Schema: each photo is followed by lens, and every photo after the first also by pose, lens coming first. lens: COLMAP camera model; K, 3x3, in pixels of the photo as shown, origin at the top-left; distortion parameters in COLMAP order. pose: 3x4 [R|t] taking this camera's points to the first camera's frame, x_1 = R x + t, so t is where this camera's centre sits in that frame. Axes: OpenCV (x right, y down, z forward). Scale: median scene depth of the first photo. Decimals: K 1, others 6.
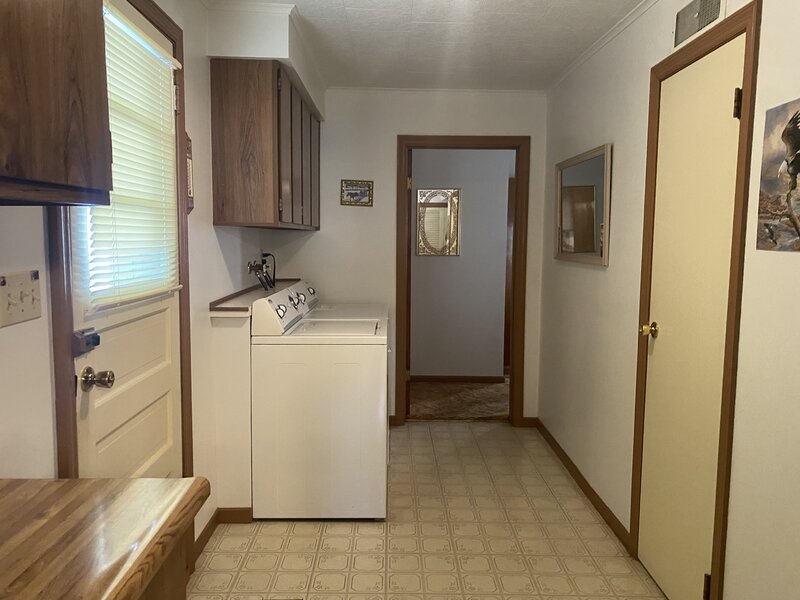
lens RADIAL K [[611.1, 0, 401.2], [0, 611.1, 297.9], [0, 0, 1]] dist [0.026057, -0.035863]
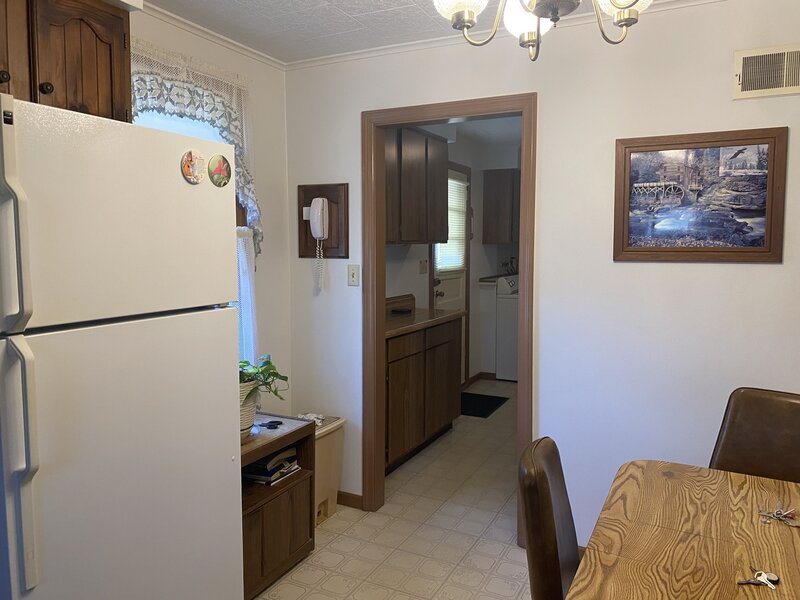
lens RADIAL K [[611.1, 0, 404.6], [0, 611.1, 291.7], [0, 0, 1]] dist [0.026057, -0.035863]
pose [[0.891572, 0.023736, -0.452257, 0.447488], [-0.033823, 0.999327, -0.014231, 0.095136], [0.451614, 0.027985, 0.891774, -1.097345]]
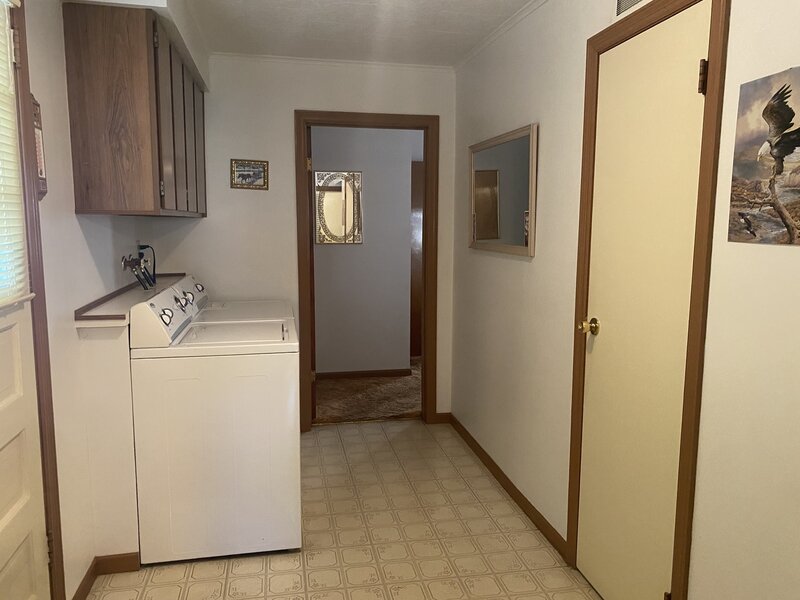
lens RADIAL K [[611.1, 0, 400.1], [0, 611.1, 301.5], [0, 0, 1]] dist [0.026057, -0.035863]
pose [[0.983155, -0.029585, 0.180363, -0.034680], [0.023752, 0.999125, 0.034418, -0.020346], [-0.181223, -0.029554, 0.982998, 0.122270]]
